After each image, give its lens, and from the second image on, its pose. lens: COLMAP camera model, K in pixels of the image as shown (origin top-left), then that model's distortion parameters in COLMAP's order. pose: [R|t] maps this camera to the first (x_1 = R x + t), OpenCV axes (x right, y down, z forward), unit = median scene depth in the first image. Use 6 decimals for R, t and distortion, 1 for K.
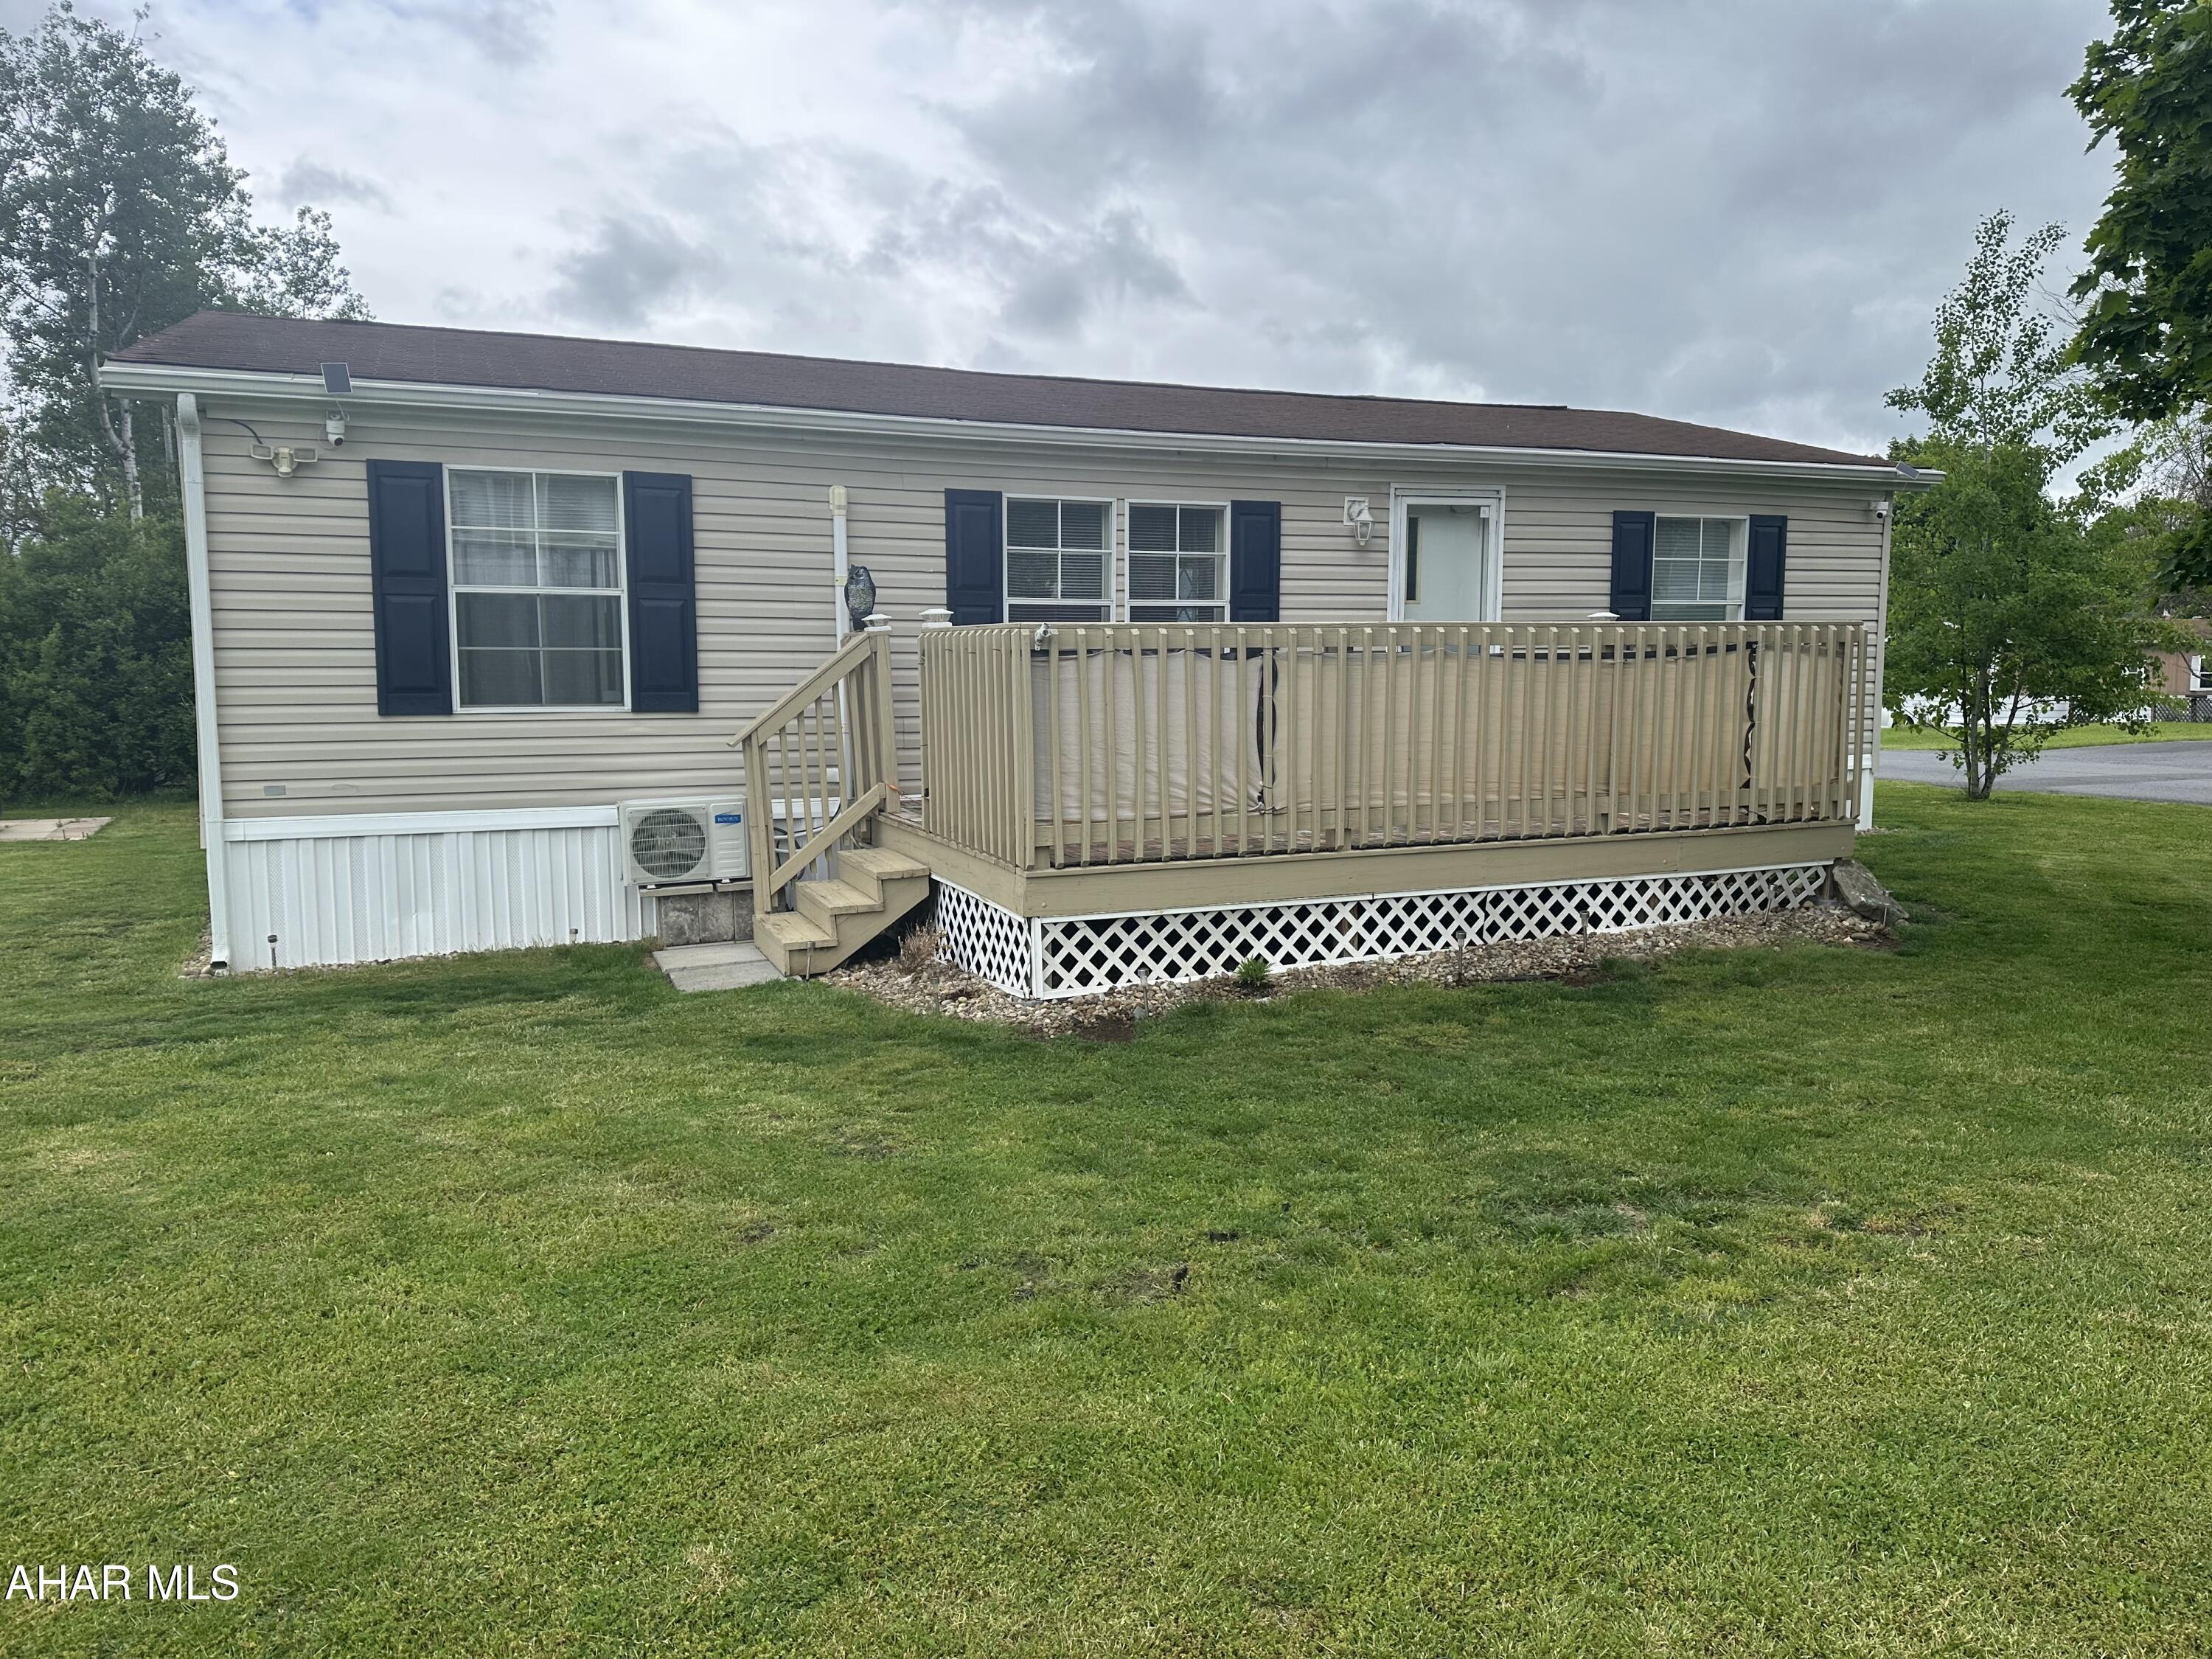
lens RADIAL K [[1554.6, 0, 1104.2], [0, 1554.6, 813.5], [0, 0, 1]] dist [0.065385, -0.055075]
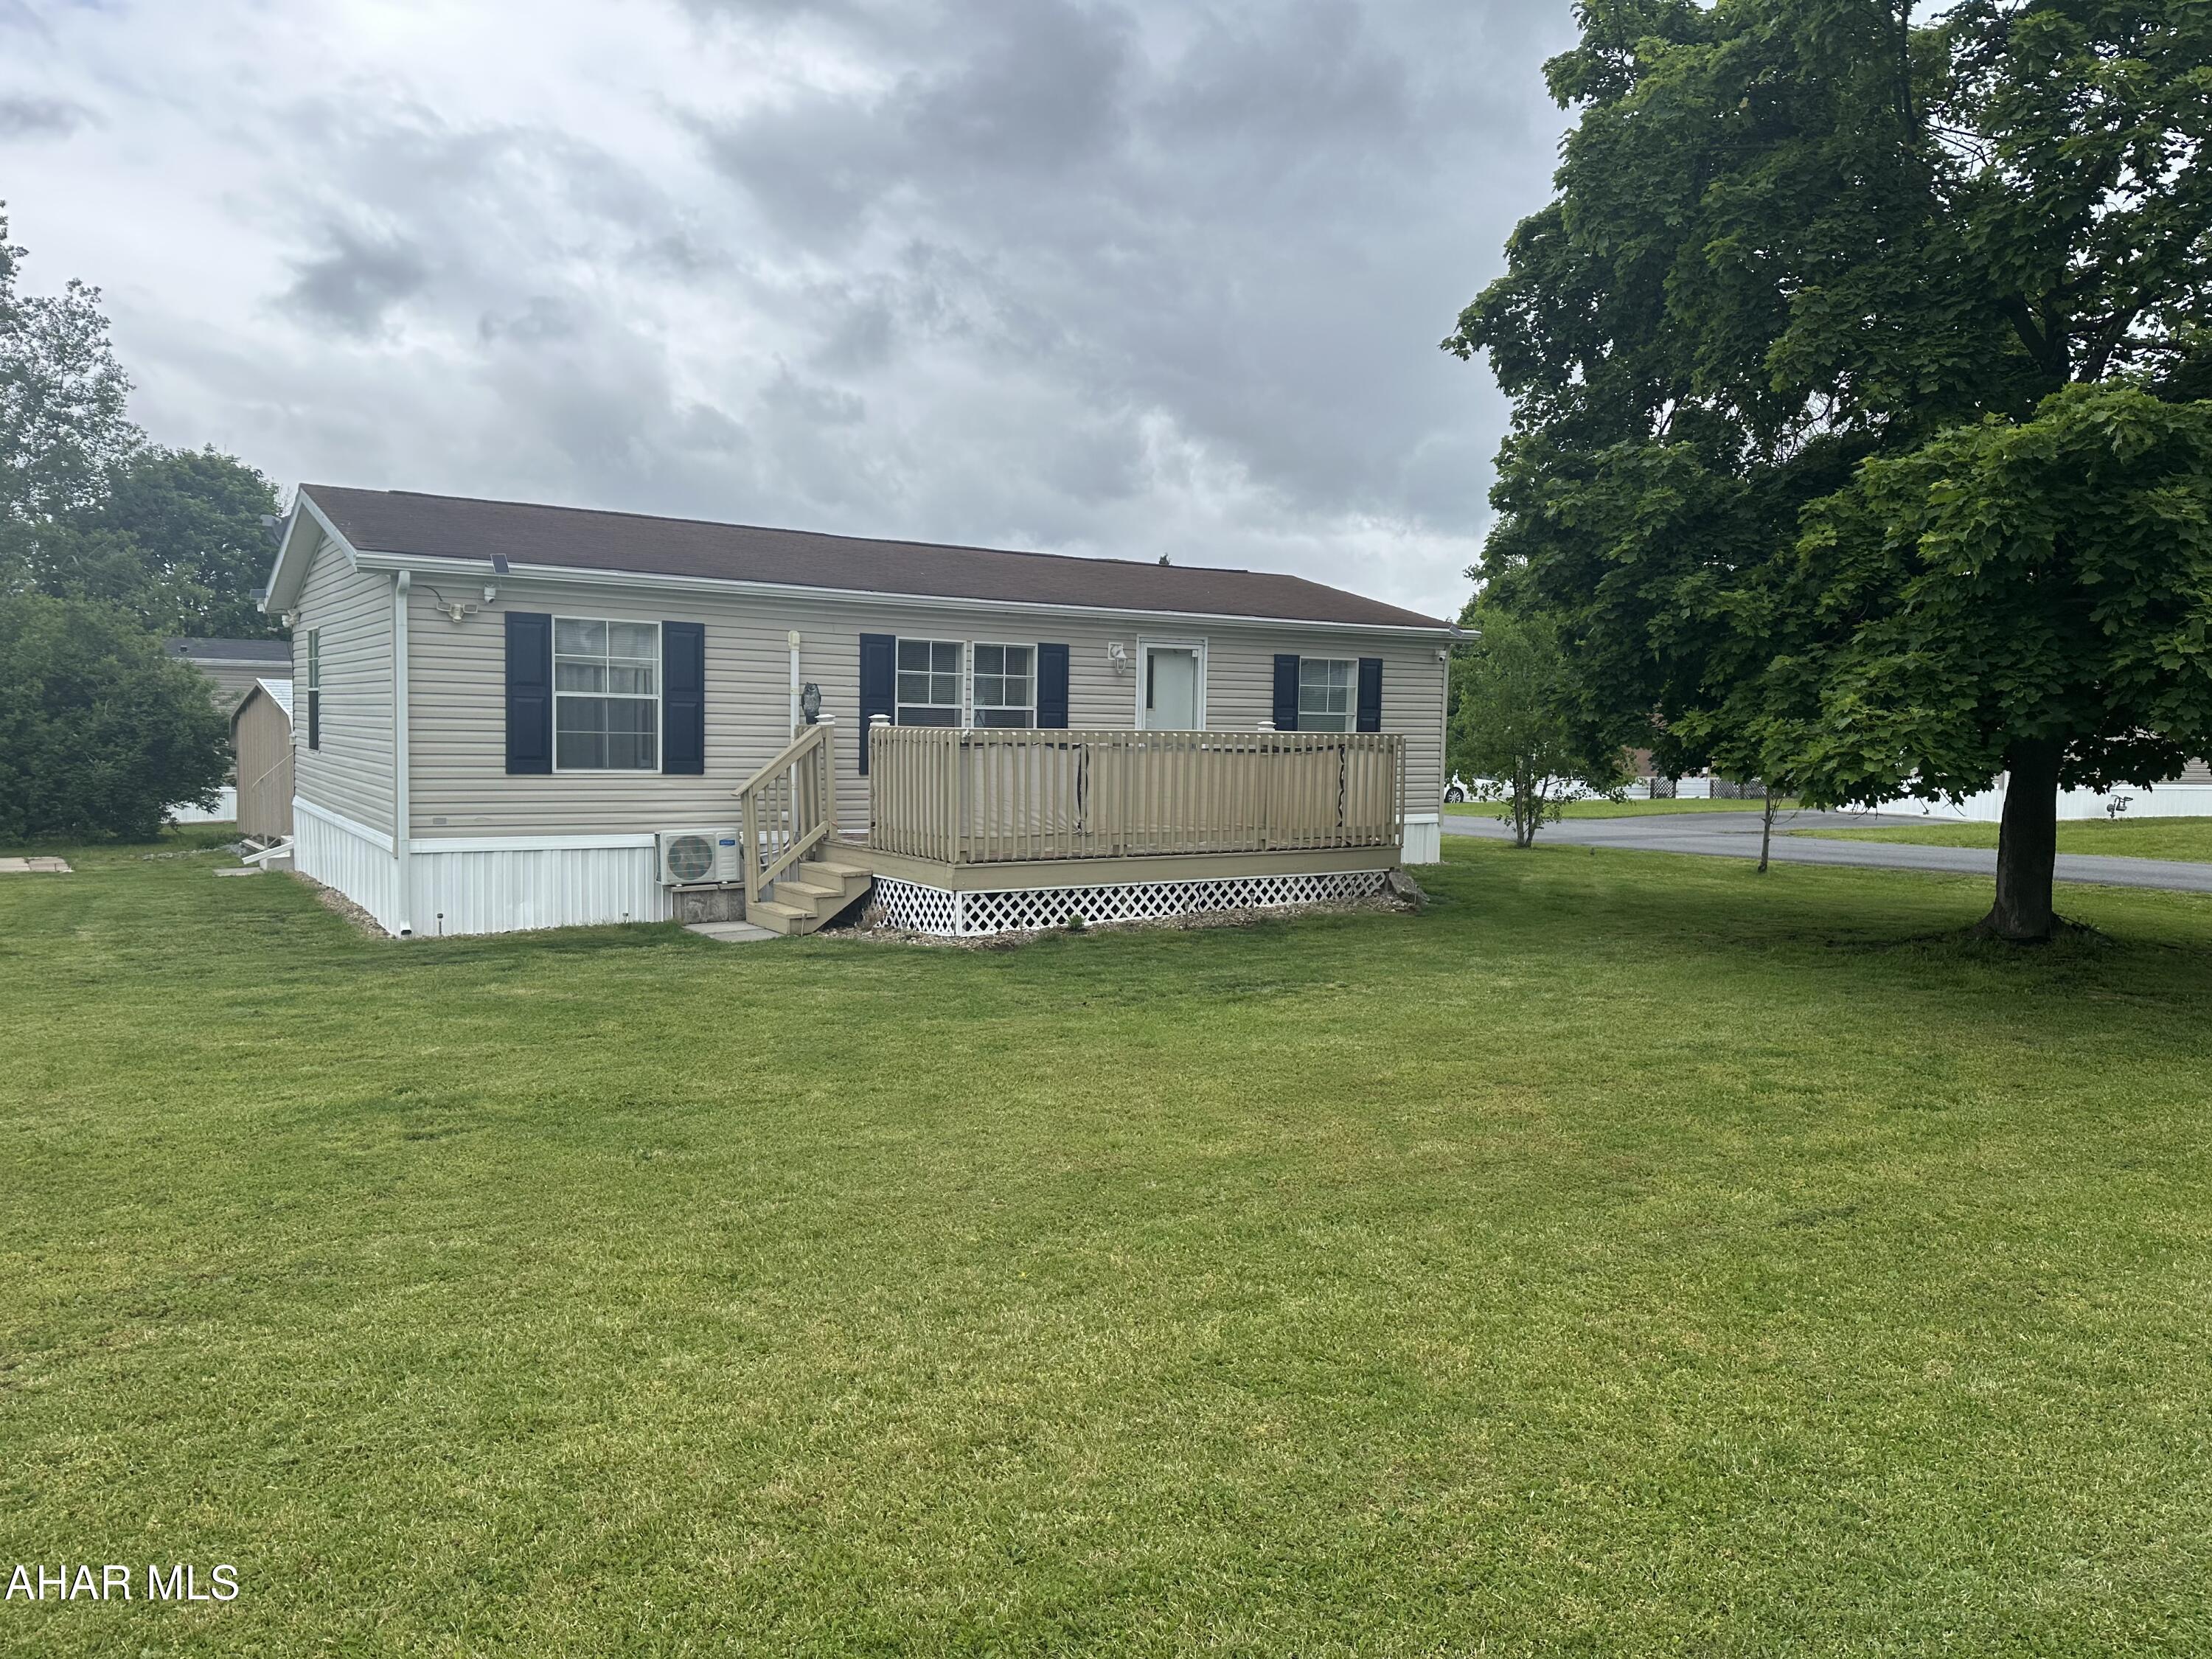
lens RADIAL K [[1554.6, 0, 1128.3], [0, 1554.6, 823.3], [0, 0, 1]] dist [0.065385, -0.055075]
pose [[0.979644, 0.007928, 0.200587, -0.164621], [-0.000295, 0.999276, -0.038054, 0.043991], [-0.200743, 0.037221, 0.978937, -0.621652]]
